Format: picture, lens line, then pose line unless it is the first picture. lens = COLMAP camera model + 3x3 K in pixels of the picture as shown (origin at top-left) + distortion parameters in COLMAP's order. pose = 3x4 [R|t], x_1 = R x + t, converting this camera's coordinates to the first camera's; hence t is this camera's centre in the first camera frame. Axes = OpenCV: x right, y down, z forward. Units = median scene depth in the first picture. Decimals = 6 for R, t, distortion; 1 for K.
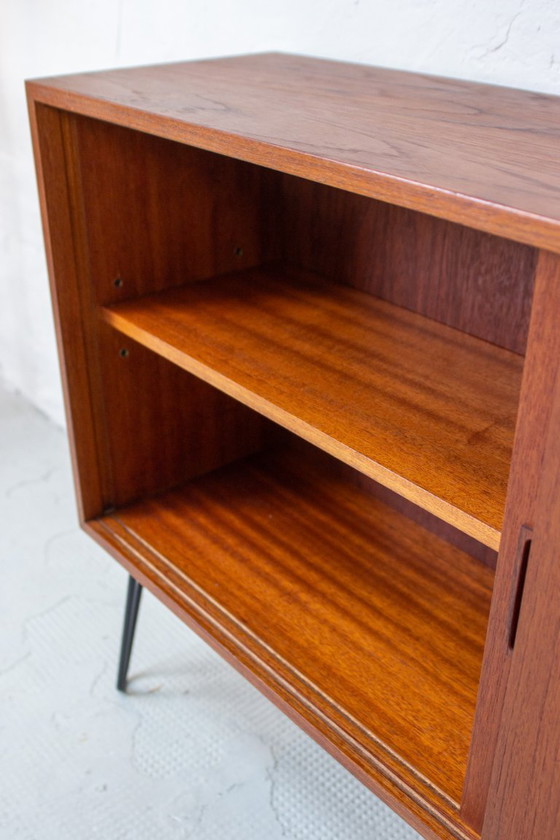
lens RADIAL K [[940.7, 0, 279.6], [0, 940.7, 425.9], [0, 0, 1]] dist [-0.084699, 0.040378]
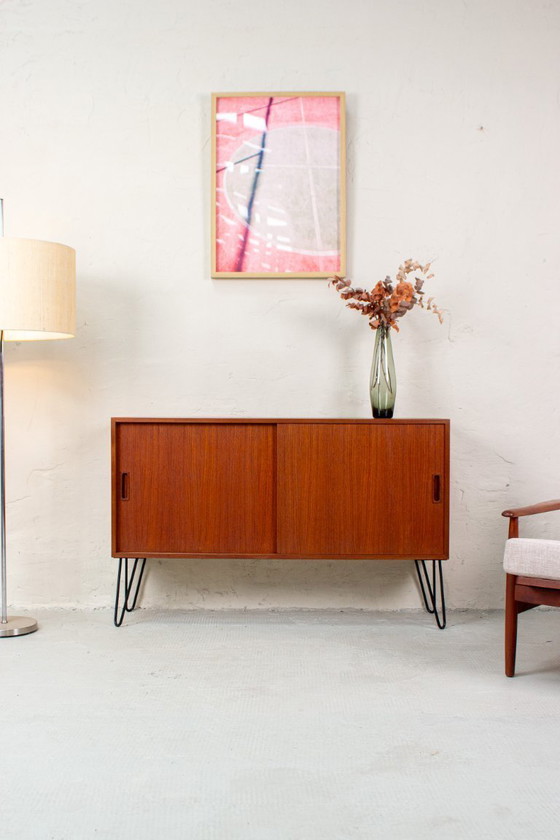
lens RADIAL K [[961.5, 0, 280.0], [0, 961.5, 420.0], [0, 0, 1]] dist [-0.074566, 0.019257]
pose [[0.645857, -0.006664, 0.763429, -2.234208], [0.364548, 0.881292, -0.300714, 0.851860], [-0.670800, 0.472525, 0.571618, -1.360946]]
